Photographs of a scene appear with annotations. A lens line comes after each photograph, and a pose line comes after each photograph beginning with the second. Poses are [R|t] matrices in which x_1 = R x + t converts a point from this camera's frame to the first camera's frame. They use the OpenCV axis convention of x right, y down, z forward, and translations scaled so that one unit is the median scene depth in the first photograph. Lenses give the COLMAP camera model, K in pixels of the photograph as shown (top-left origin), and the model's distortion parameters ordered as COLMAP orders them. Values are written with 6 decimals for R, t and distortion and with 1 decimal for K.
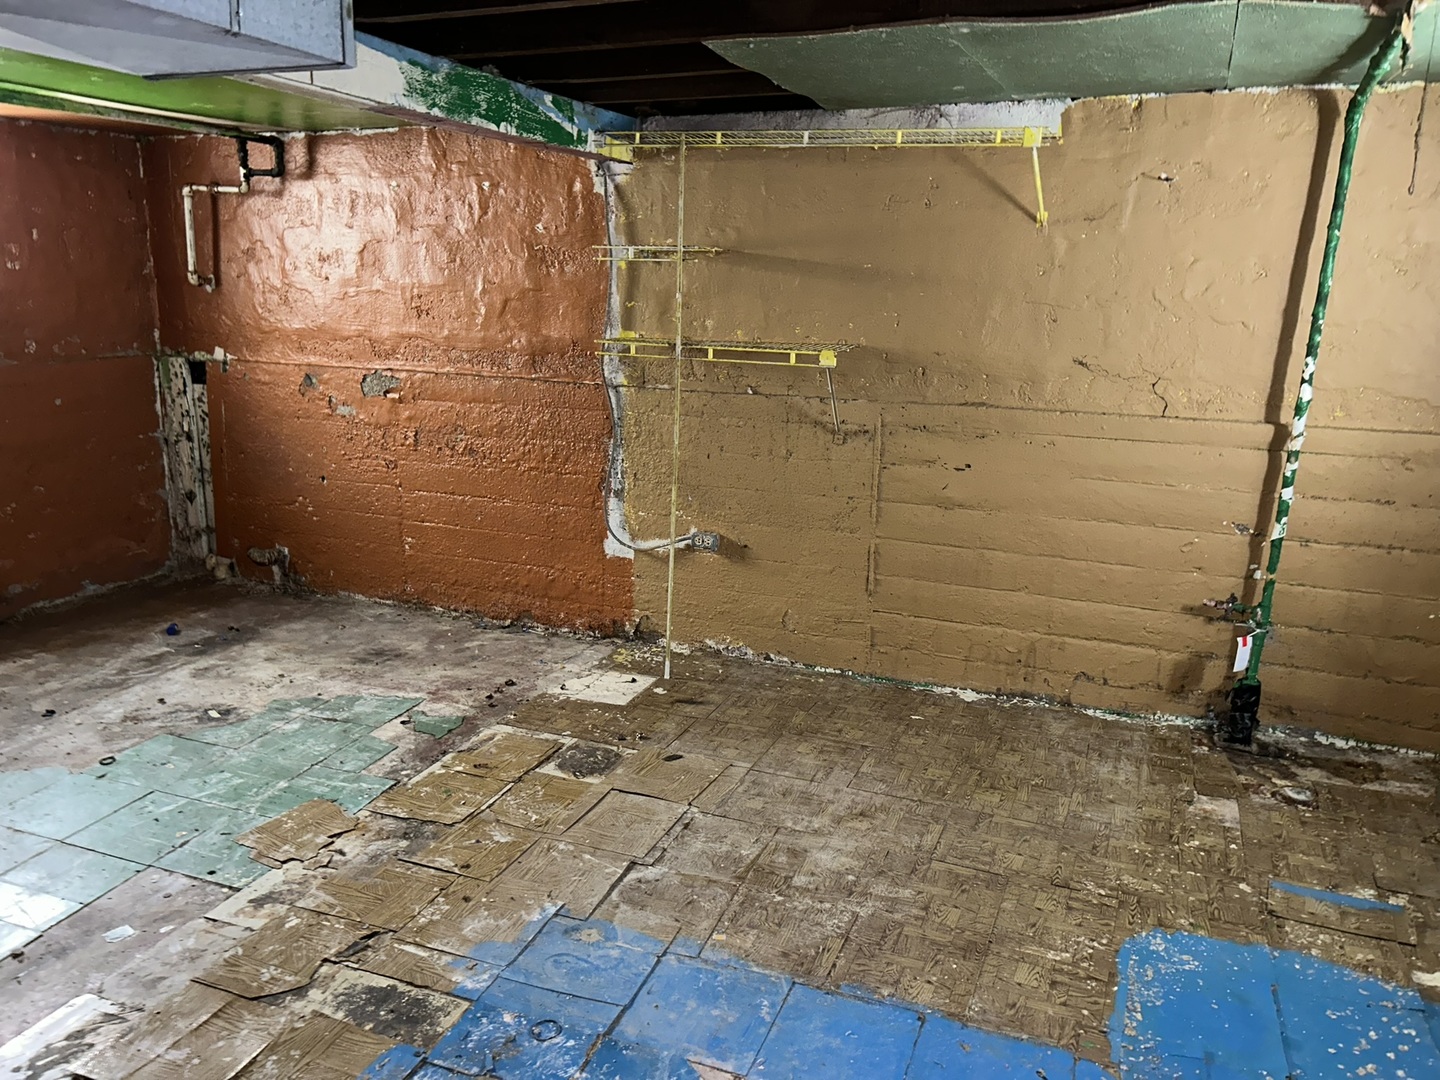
lens RADIAL K [[1085.7, 0, 721.0], [0, 1085.7, 538.5], [0, 0, 1]] dist [0.049187, -0.056308]
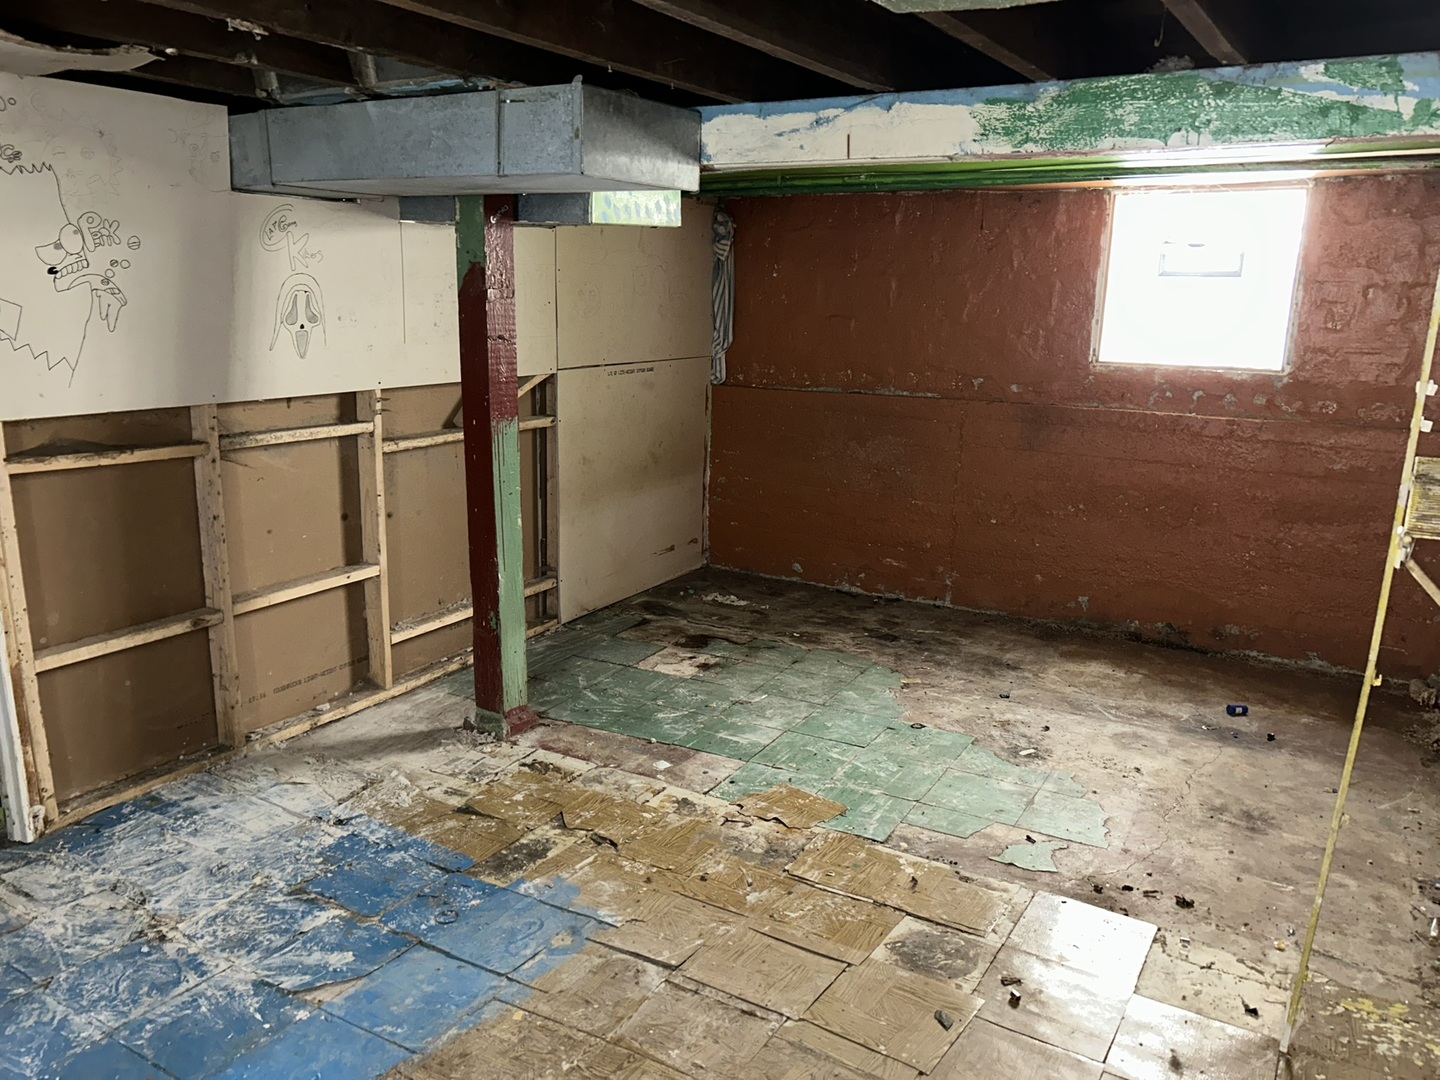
lens RADIAL K [[1085.7, 0, 713.8], [0, 1085.7, 541.5], [0, 0, 1]] dist [0.049187, -0.056308]
pose [[-0.162523, 0.200550, -0.966109, 0.570047], [-0.249944, 0.938824, 0.236933, -0.206787], [0.954523, 0.279980, -0.102454, 0.802085]]
